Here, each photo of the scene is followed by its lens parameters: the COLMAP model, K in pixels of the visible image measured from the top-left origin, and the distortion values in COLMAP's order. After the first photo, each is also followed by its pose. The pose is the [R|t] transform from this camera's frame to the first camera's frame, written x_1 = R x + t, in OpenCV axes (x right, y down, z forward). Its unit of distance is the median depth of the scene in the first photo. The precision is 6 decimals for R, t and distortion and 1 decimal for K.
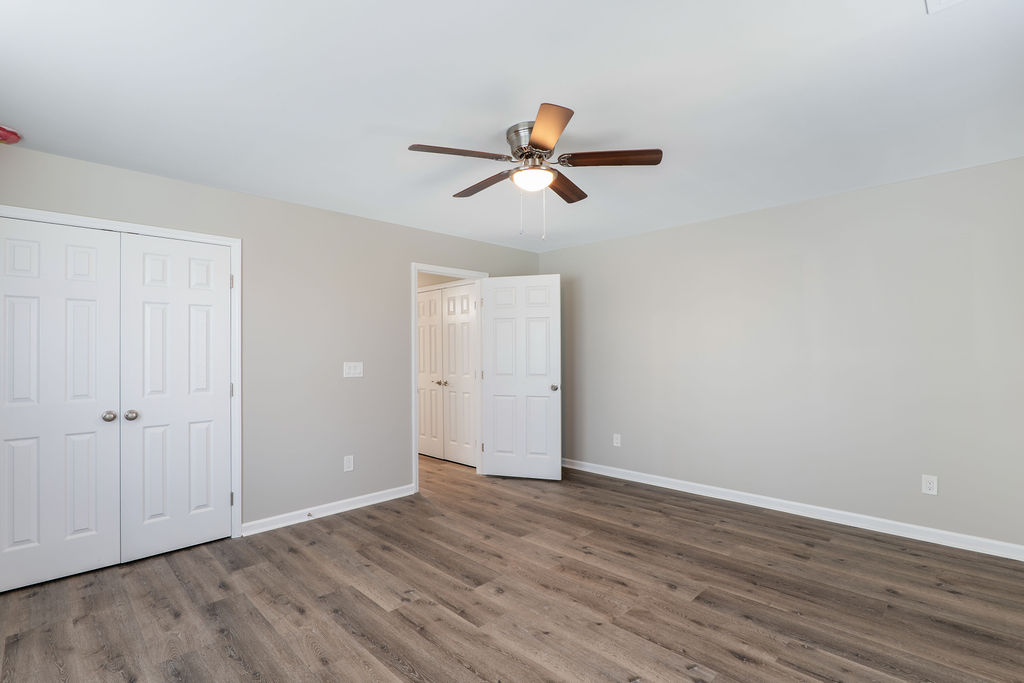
lens RADIAL K [[481.0, 0, 510.6], [0, 481.0, 345.7], [0, 0, 1]] dist [0.000215, 0.000184]
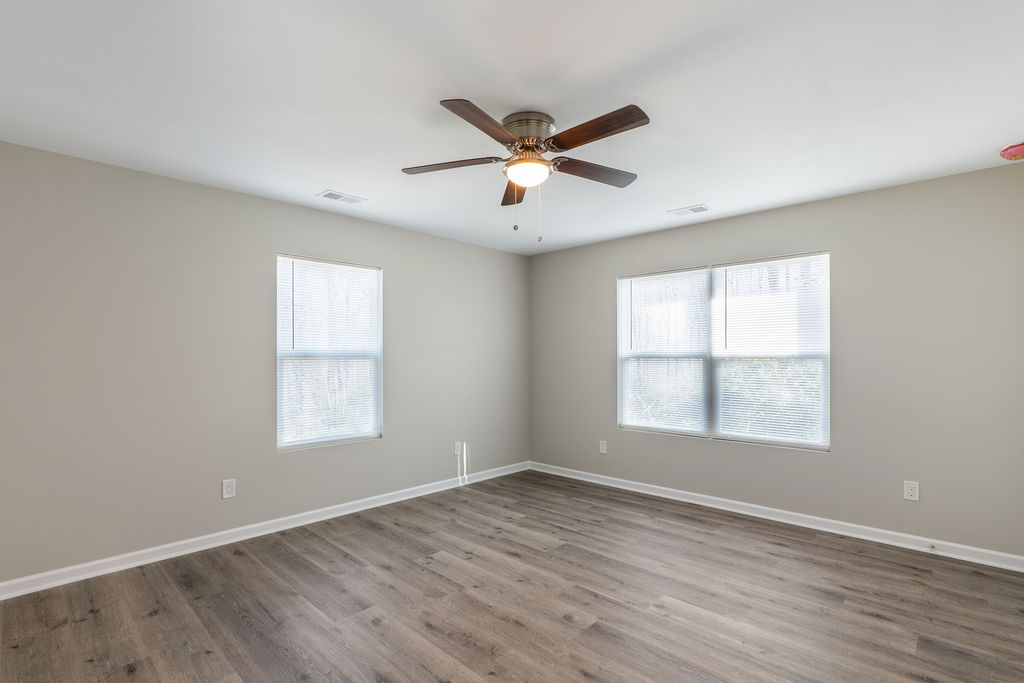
lens RADIAL K [[481.0, 0, 512.0], [0, 481.0, 347.3], [0, 0, 1]] dist [0.000215, 0.000184]
pose [[-0.999704, 0.008461, -0.022812, 0.111826], [0.009255, 0.999347, -0.034935, 0.028970], [0.022501, -0.035136, -0.999129, 2.128433]]
